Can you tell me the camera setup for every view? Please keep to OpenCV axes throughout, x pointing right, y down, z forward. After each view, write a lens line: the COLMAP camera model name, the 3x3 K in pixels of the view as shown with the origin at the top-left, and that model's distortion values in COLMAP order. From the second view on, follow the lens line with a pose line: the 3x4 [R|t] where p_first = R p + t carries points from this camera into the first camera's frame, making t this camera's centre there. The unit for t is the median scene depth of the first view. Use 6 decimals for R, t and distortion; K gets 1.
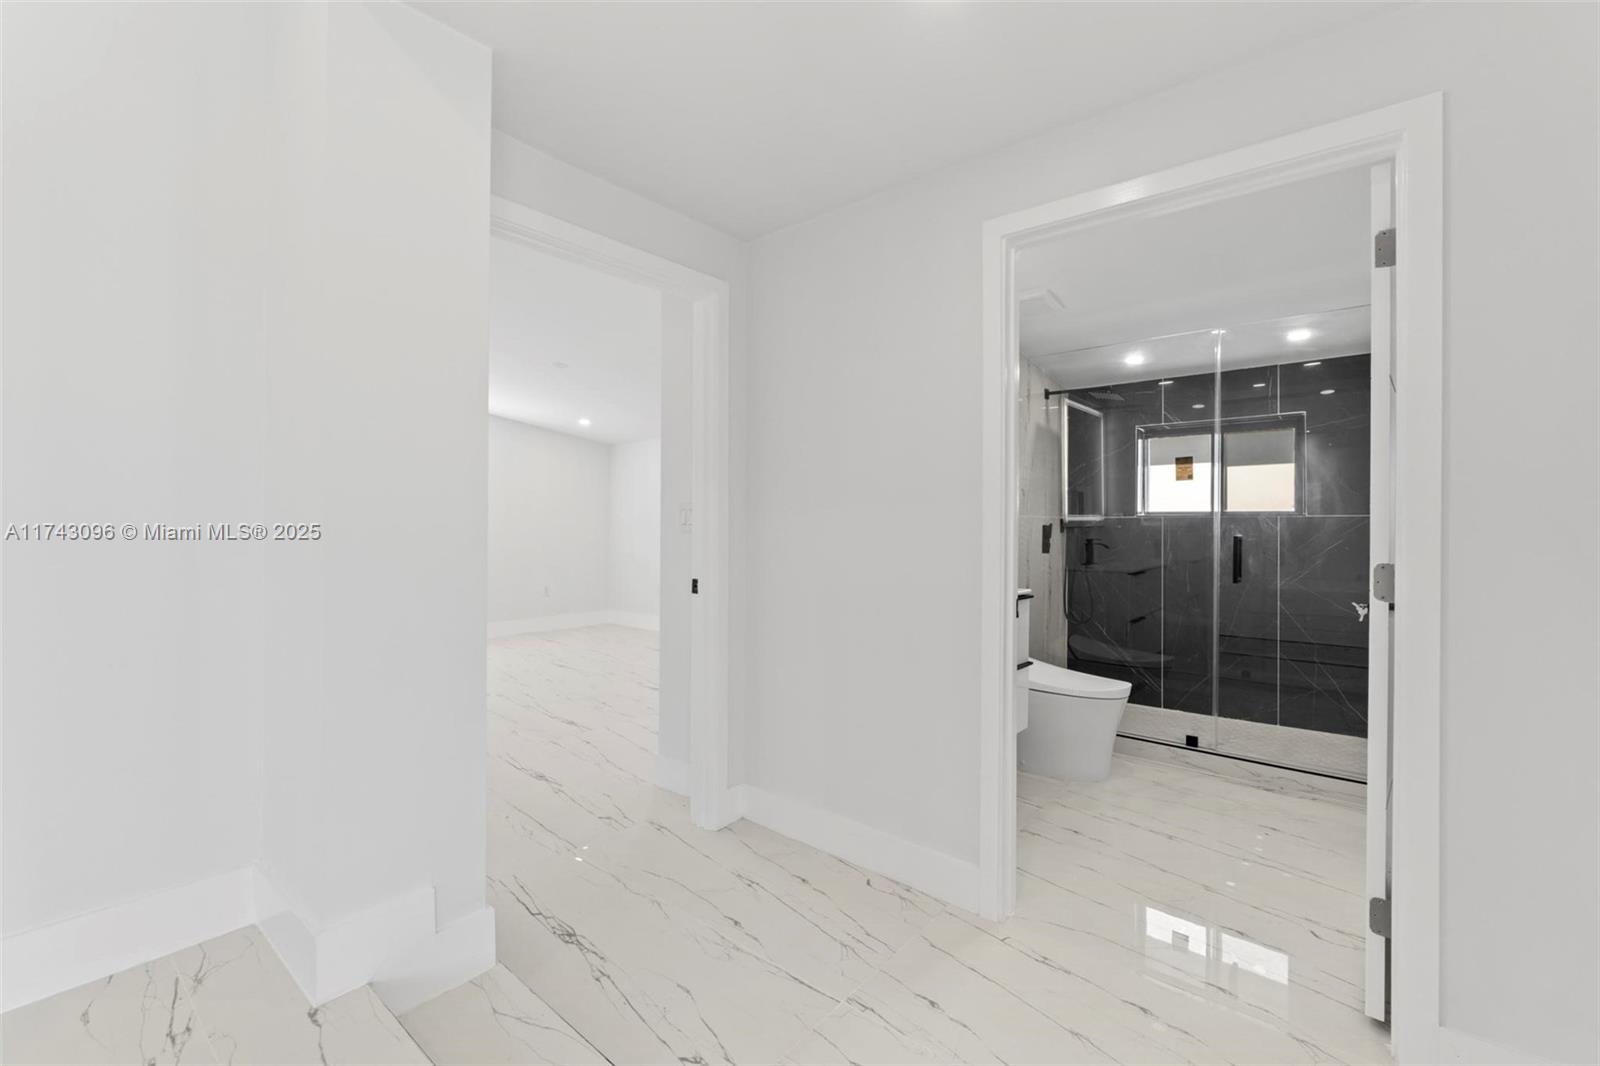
lens RADIAL K [[695.5, 0, 795.3], [0, 695.5, 526.8], [0, 0, 1]] dist [0.002521, 0.000183]
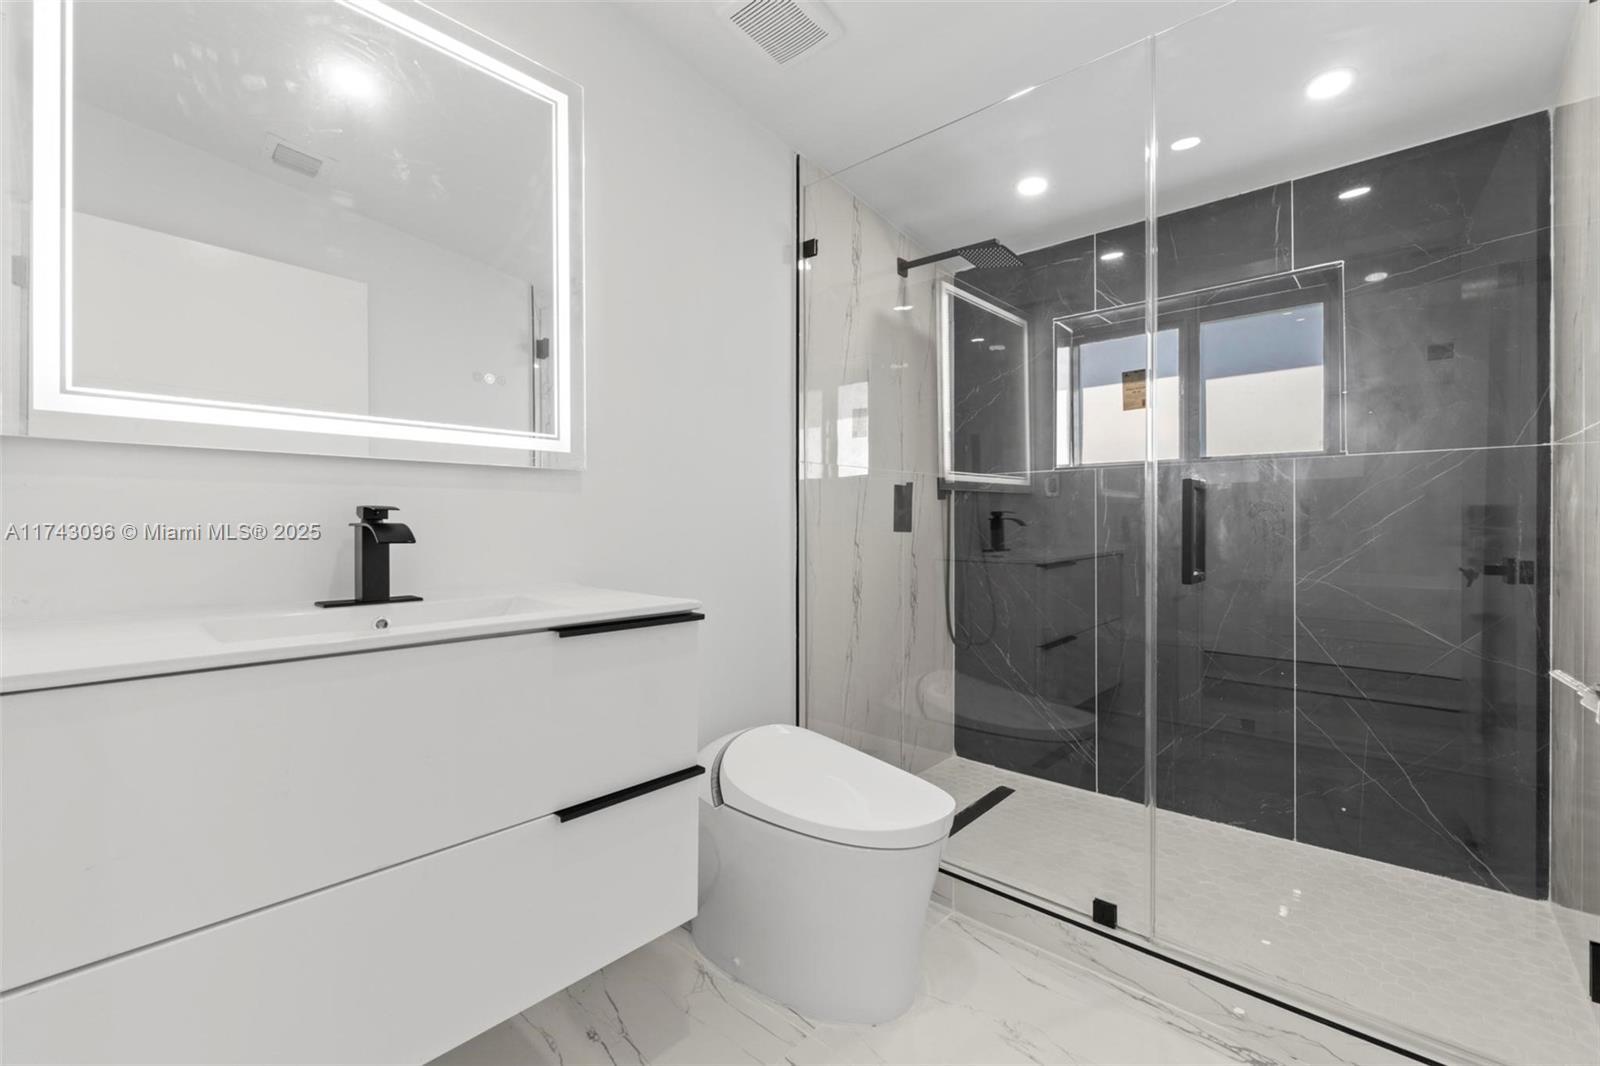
lens RADIAL K [[686.4, 0, 801.6], [0, 686.4, 525.3], [0, 0, 1]] dist [-0.001266, -0.000091]
pose [[0.999434, -0.007047, -0.032894, 0.293276], [0.007184, 0.999966, 0.004048, 0.029137], [0.032865, -0.004282, 0.999451, 0.404923]]
